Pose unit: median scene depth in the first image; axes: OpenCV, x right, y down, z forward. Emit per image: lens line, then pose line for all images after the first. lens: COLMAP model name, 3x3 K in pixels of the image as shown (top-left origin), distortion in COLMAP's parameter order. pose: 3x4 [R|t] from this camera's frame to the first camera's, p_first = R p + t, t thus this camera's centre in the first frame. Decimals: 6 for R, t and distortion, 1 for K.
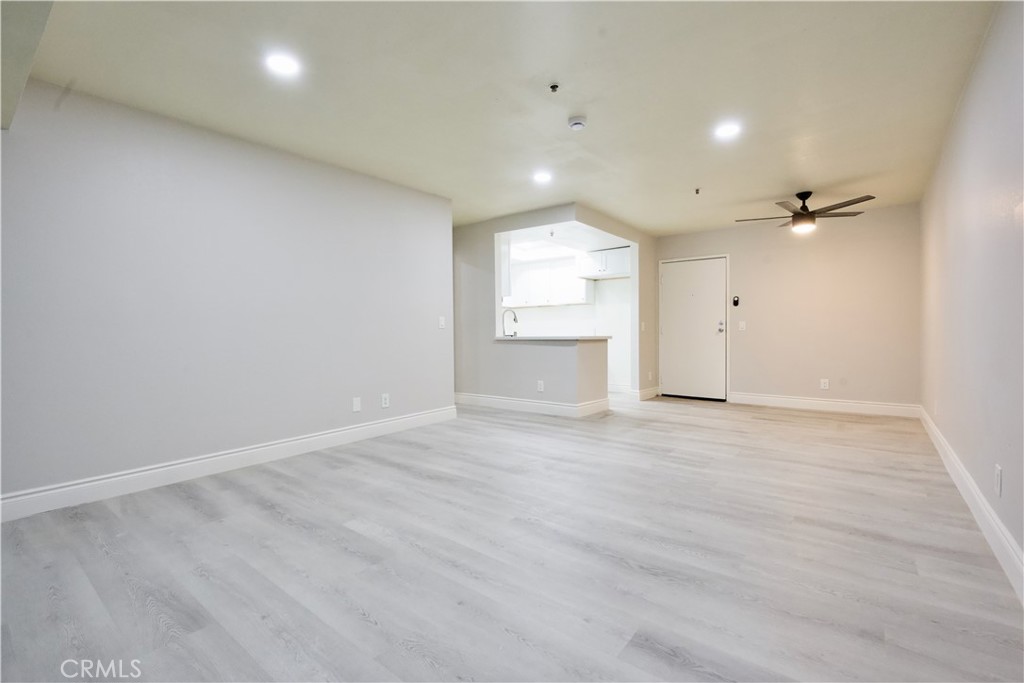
lens RADIAL K [[455.9, 0, 507.8], [0, 455.9, 339.5], [0, 0, 1]] dist [-0.014870, 0.006272]
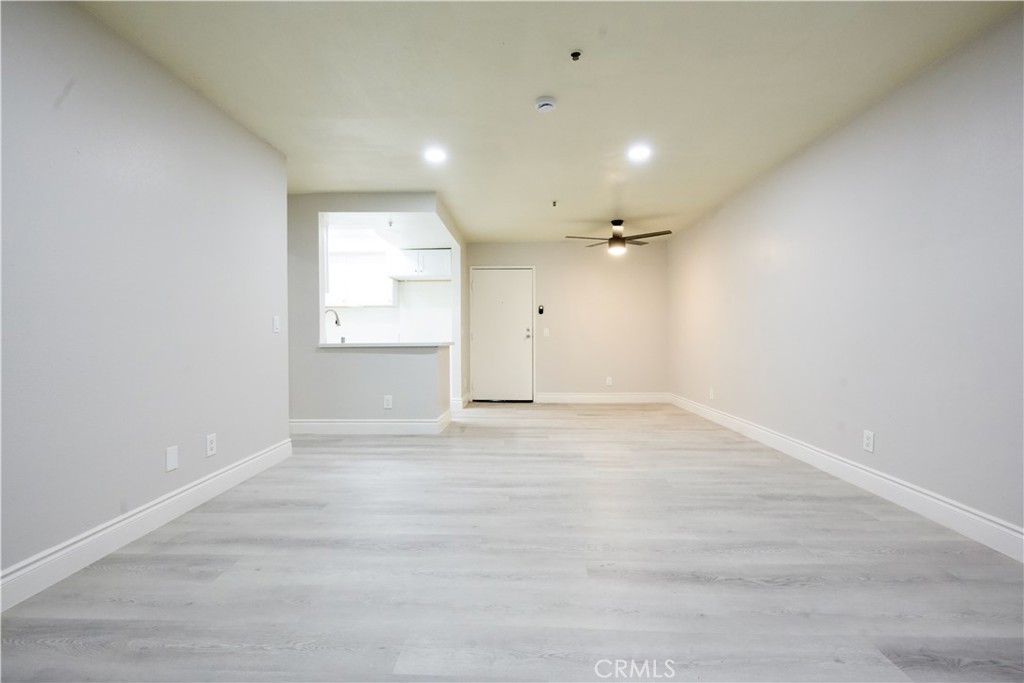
lens RADIAL K [[455.9, 0, 507.8], [0, 455.9, 339.5], [0, 0, 1]] dist [-0.014870, 0.006272]
pose [[0.800635, -0.000666, 0.599152, -0.270011], [0.008014, 0.999922, -0.009598, -0.003213], [-0.599099, 0.012486, 0.800578, 0.205733]]
